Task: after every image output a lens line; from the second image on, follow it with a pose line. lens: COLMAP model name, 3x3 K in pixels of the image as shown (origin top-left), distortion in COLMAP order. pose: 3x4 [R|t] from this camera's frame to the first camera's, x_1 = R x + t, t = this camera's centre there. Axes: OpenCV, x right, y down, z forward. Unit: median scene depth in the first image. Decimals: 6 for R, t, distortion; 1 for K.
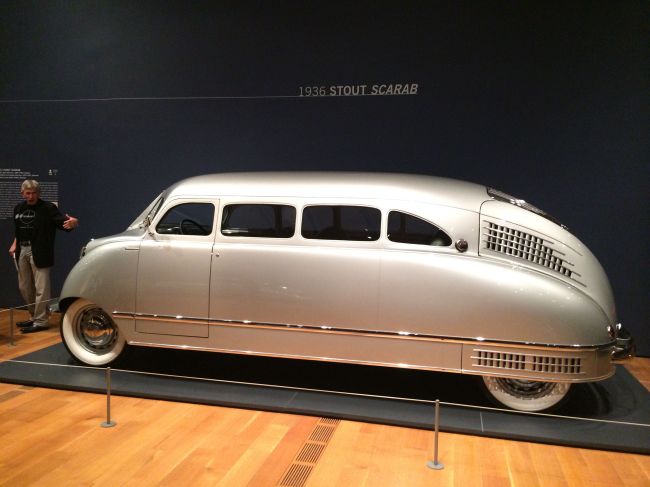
lens RADIAL K [[568.2, 0, 323.3], [0, 568.2, 243.1], [0, 0, 1]] dist [0.064464, -0.090178]
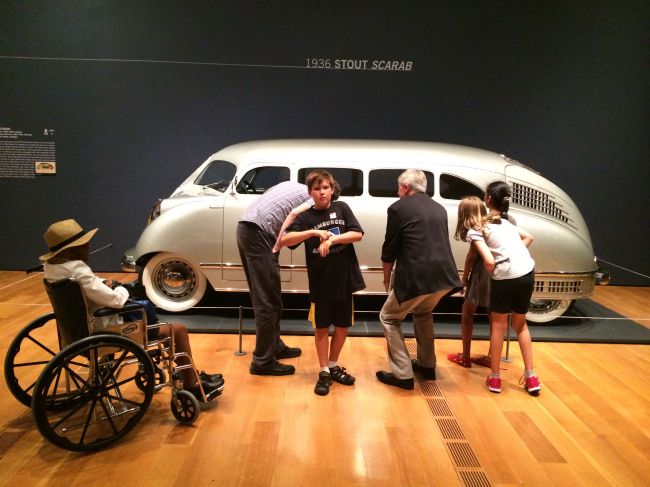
lens RADIAL K [[568.2, 0, 323.3], [0, 568.2, 243.1], [0, 0, 1]] dist [0.064464, -0.090178]
pose [[0.971644, -0.031105, 0.234393, -0.373659], [0.012519, 0.996687, 0.080370, -0.007317], [-0.236116, -0.075156, 0.968814, -0.145539]]
